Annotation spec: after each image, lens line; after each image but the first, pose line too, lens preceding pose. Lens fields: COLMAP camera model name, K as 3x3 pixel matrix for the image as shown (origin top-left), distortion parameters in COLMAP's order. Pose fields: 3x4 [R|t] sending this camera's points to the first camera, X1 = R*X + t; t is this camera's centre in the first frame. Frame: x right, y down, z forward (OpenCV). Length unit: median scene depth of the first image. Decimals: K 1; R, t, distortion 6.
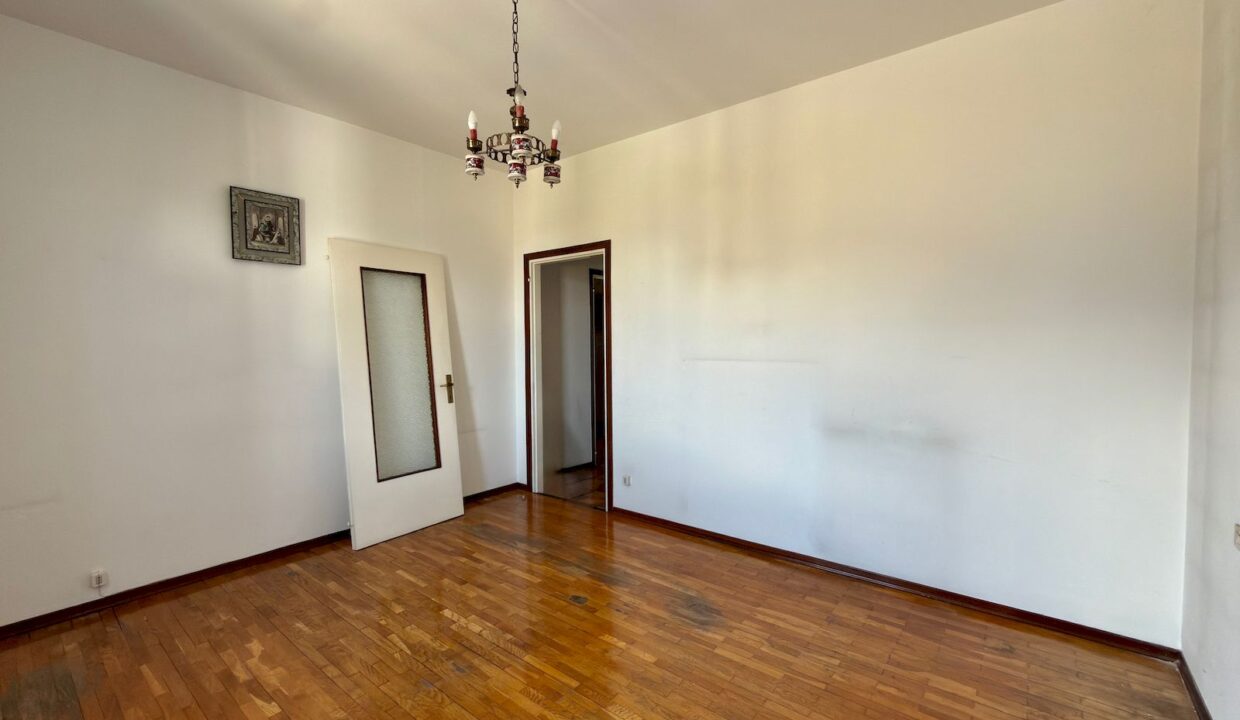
lens RADIAL K [[507.7, 0, 623.7], [0, 507.7, 353.3], [0, 0, 1]] dist [0.000987, 0.000180]
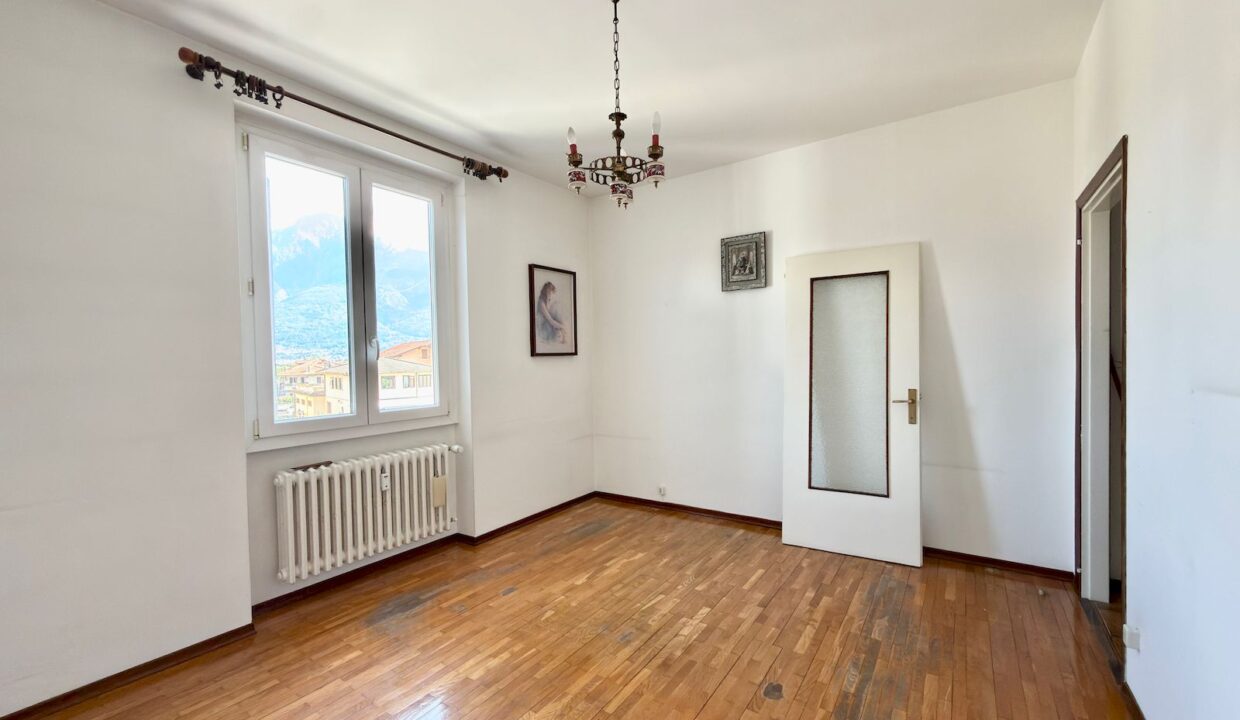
lens RADIAL K [[501.0, 0, 622.3], [0, 501.0, 362.2], [0, 0, 1]] dist [-0.000435, 0.000010]
pose [[0.064916, 0.011453, -0.997825, 0.547366], [-0.005637, 0.999922, 0.011111, -0.009344], [0.997875, 0.004904, 0.064976, 0.626040]]
